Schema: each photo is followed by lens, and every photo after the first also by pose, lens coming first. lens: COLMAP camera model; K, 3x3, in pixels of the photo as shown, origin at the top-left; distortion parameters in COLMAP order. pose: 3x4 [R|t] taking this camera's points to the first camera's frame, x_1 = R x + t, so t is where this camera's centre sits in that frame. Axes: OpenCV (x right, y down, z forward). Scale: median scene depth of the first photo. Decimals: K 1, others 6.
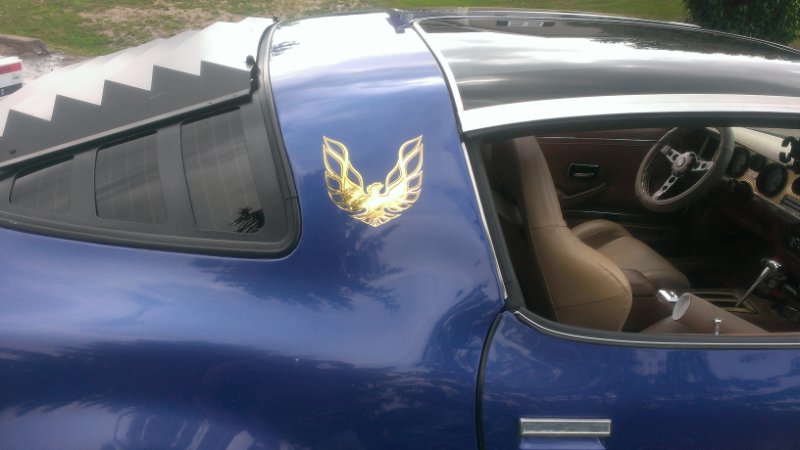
lens RADIAL K [[642.9, 0, 388.2], [0, 642.9, 224.6], [0, 0, 1]] dist [0.141276, -0.210908]
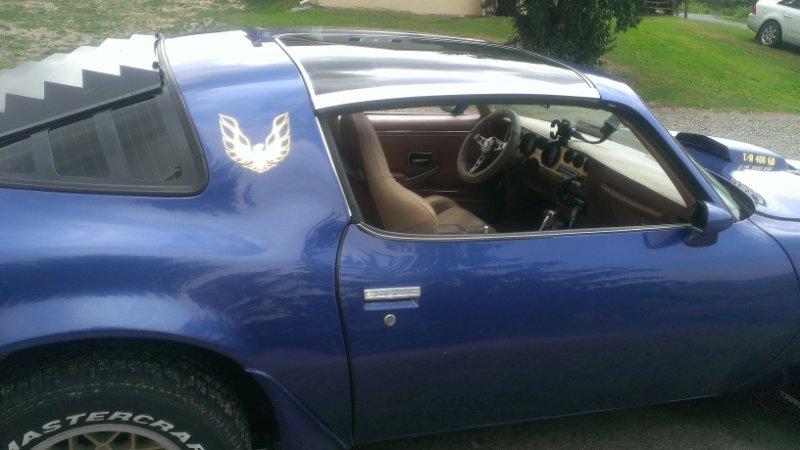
lens RADIAL K [[642.9, 0, 388.2], [0, 642.9, 224.6], [0, 0, 1]] dist [0.141276, -0.210908]
pose [[0.977681, -0.065731, 0.199549, -0.017391], [0.070839, 0.997315, -0.018560, 0.078161], [-0.197793, 0.032282, 0.979712, -0.237080]]
